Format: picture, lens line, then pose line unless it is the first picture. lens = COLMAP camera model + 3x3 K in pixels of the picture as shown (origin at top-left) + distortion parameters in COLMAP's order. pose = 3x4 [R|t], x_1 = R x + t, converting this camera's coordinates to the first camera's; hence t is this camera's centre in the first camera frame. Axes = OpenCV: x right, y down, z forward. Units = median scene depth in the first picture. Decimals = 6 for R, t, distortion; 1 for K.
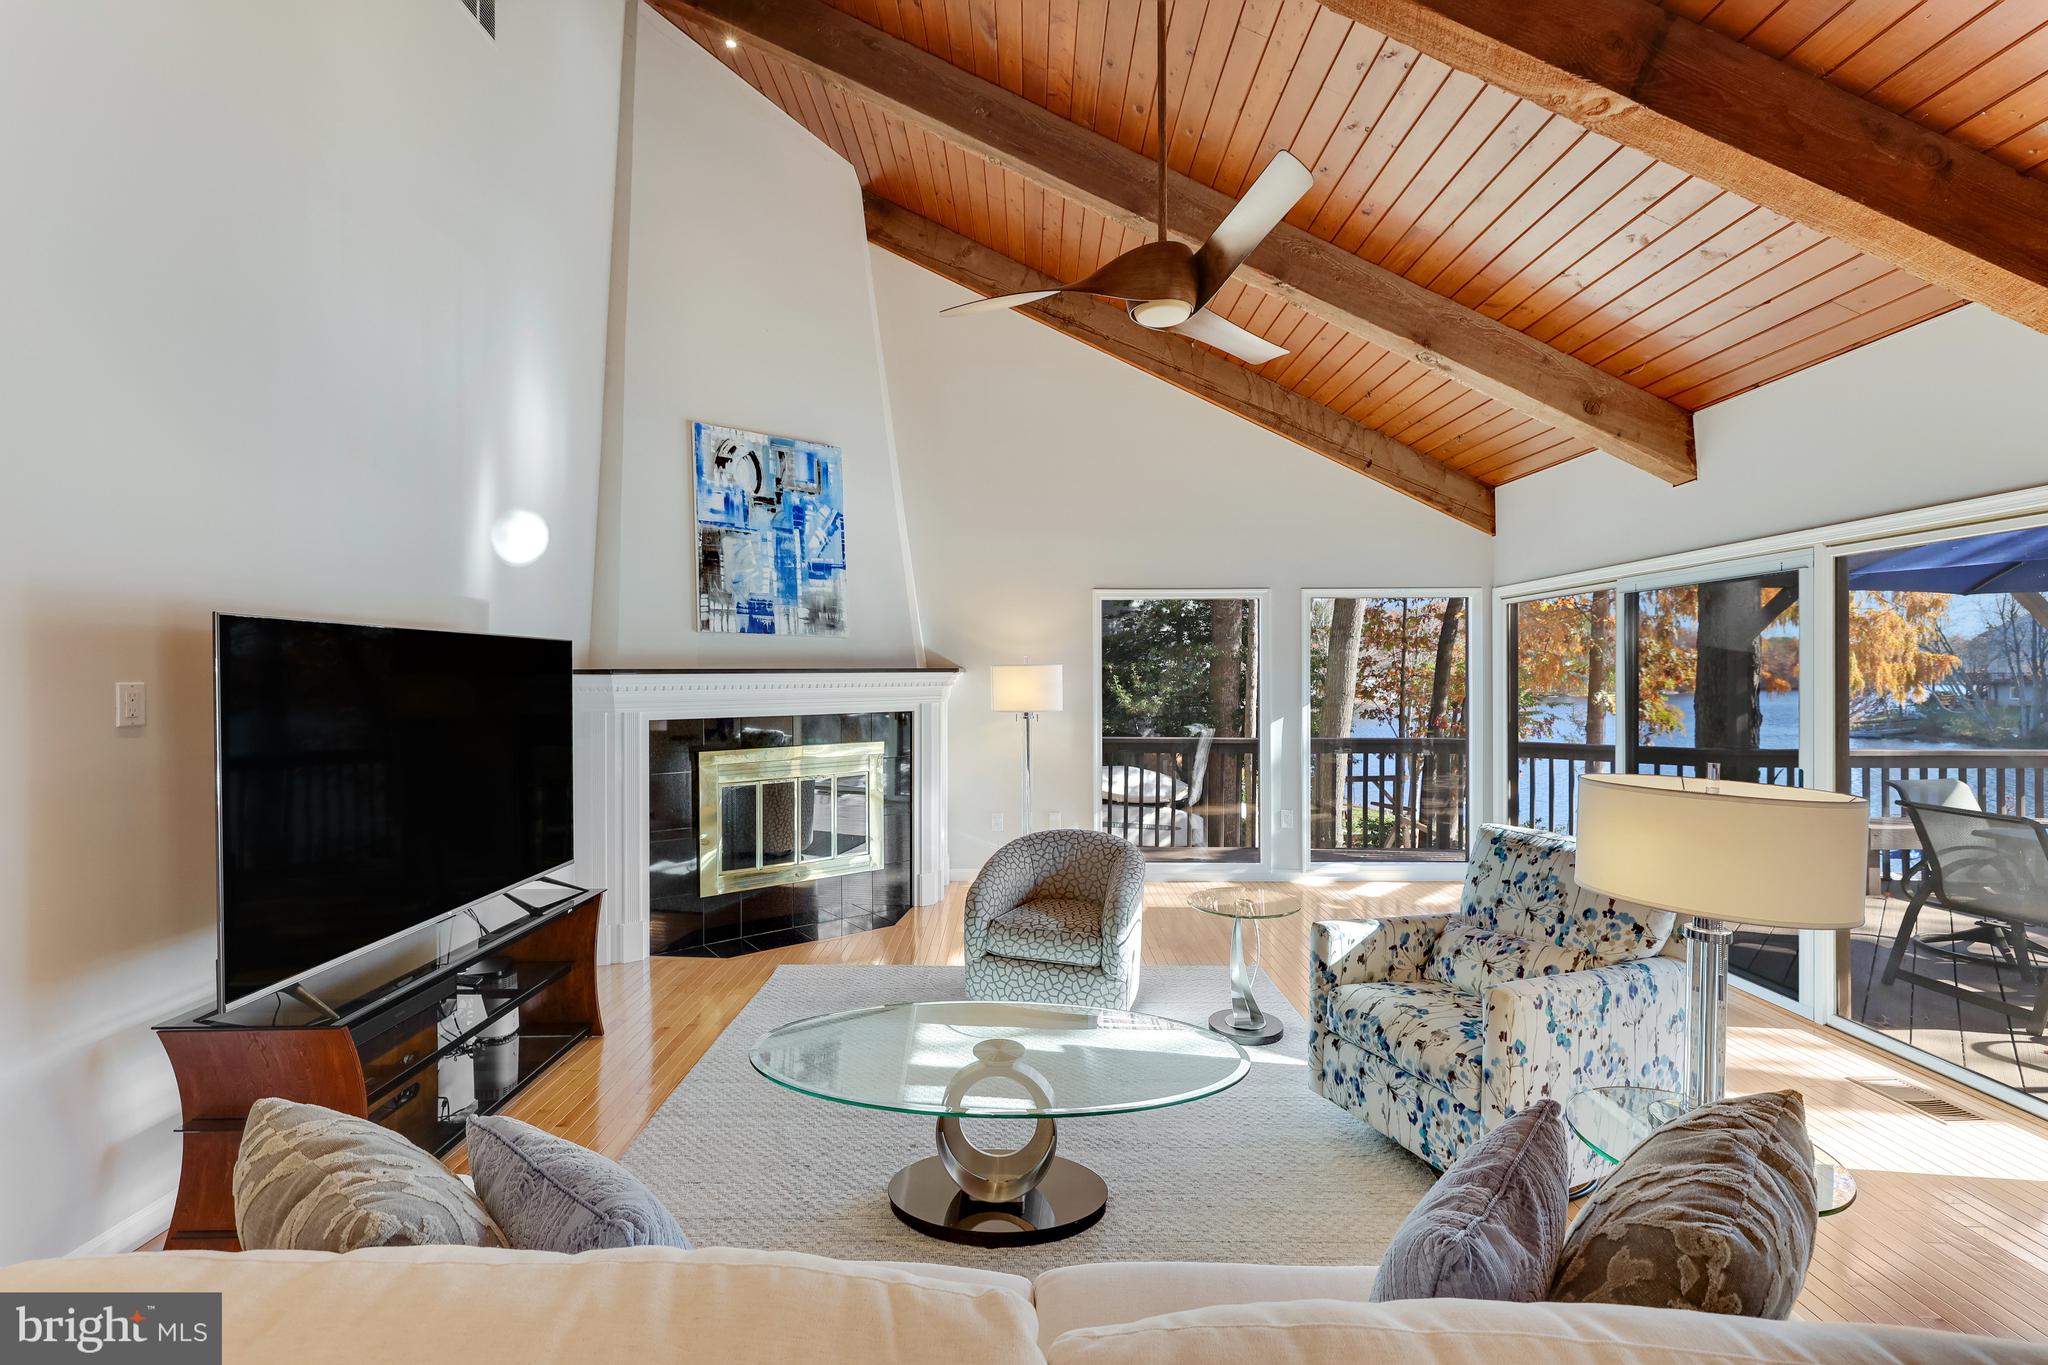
lens RADIAL K [[880.6, 0, 1024.0], [0, 880.6, 677.2], [0, 0, 1]] dist [0.001030, -0.002321]
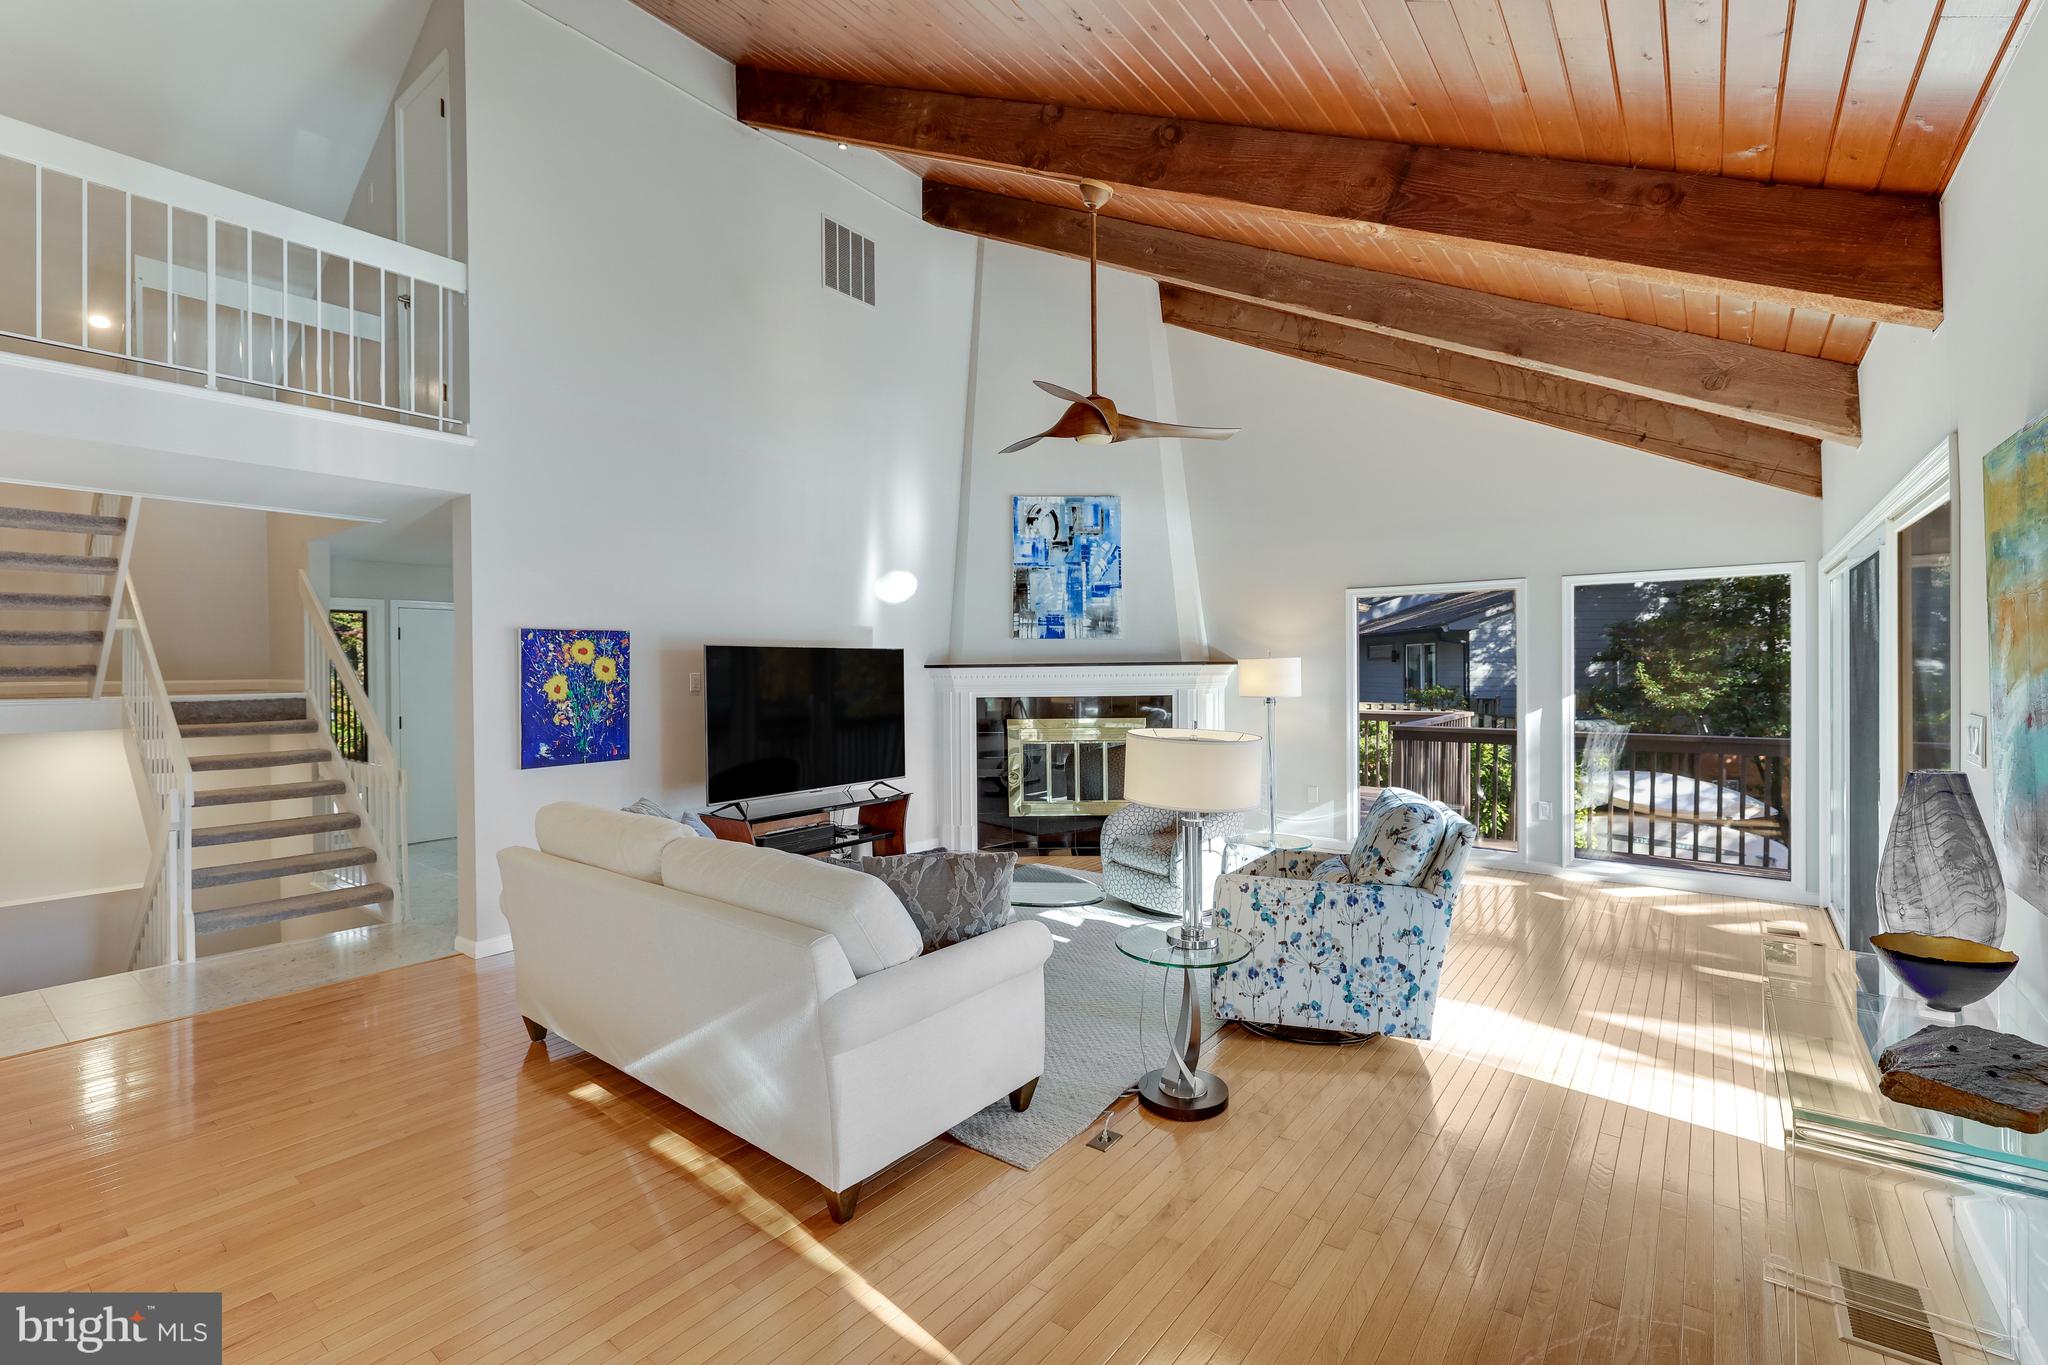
lens RADIAL K [[915.8, 0, 1029.1], [0, 915.8, 673.2], [0, 0, 1]] dist [0.003030, -0.000104]
pose [[0.797066, -0.000974, -0.603891, 0.558358], [0.005006, 0.999975, 0.004995, -0.001122], [0.603871, -0.007004, 0.797051, -0.203960]]
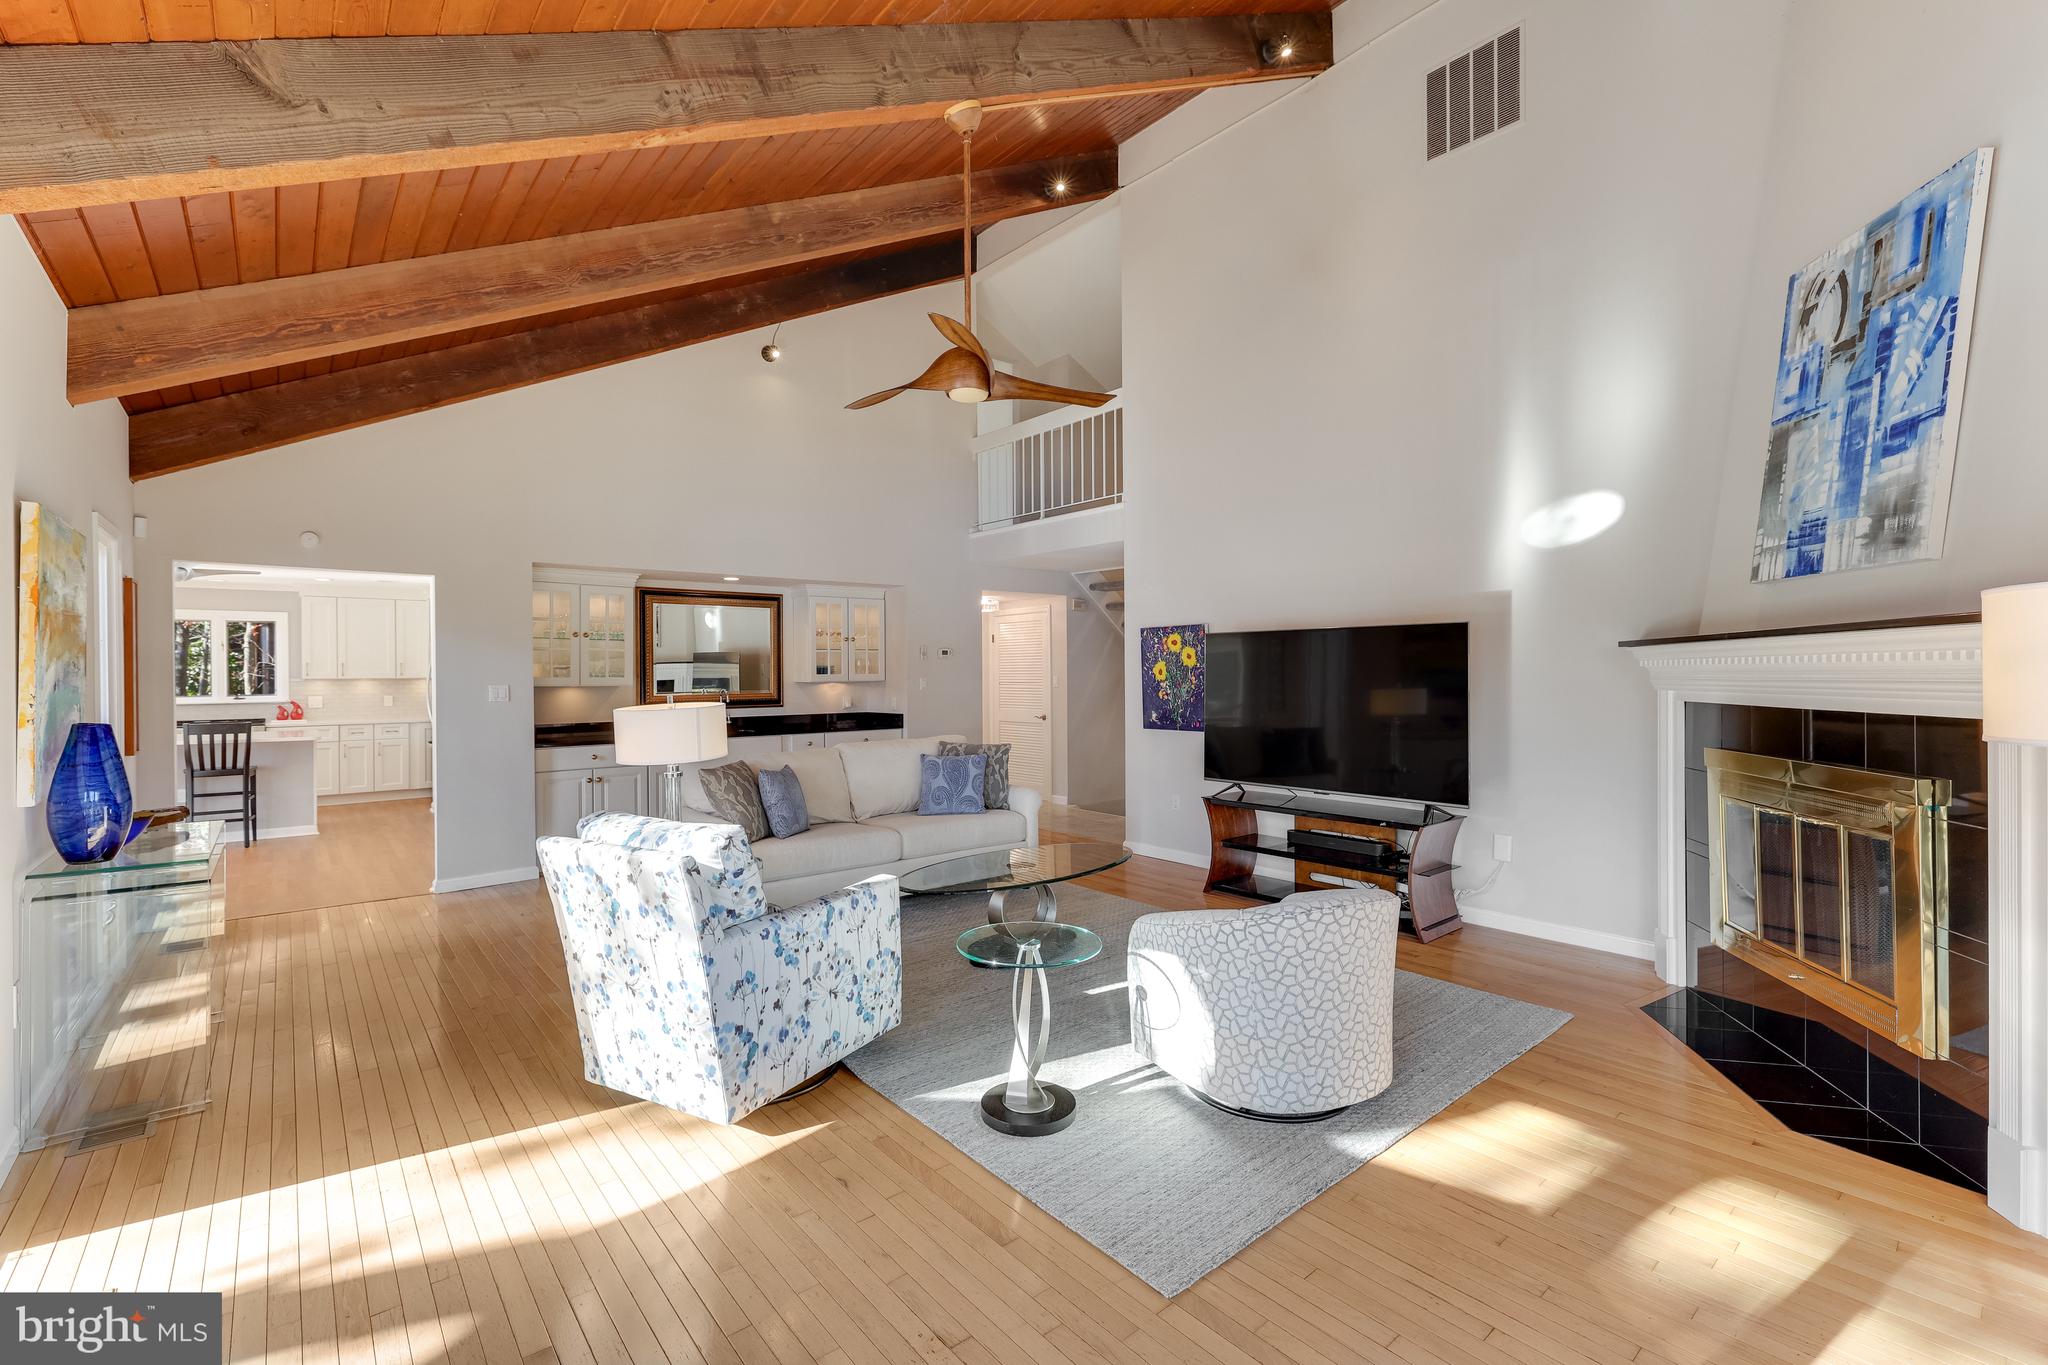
lens RADIAL K [[880.6, 0, 1006.7], [0, 880.6, 683.5], [0, 0, 1]] dist [0.001030, -0.002321]
pose [[-0.778247, 0.015450, -0.627768, 0.527707], [0.006915, 0.999848, 0.016034, 0.013367], [0.627920, 0.008138, -0.778235, 1.122607]]
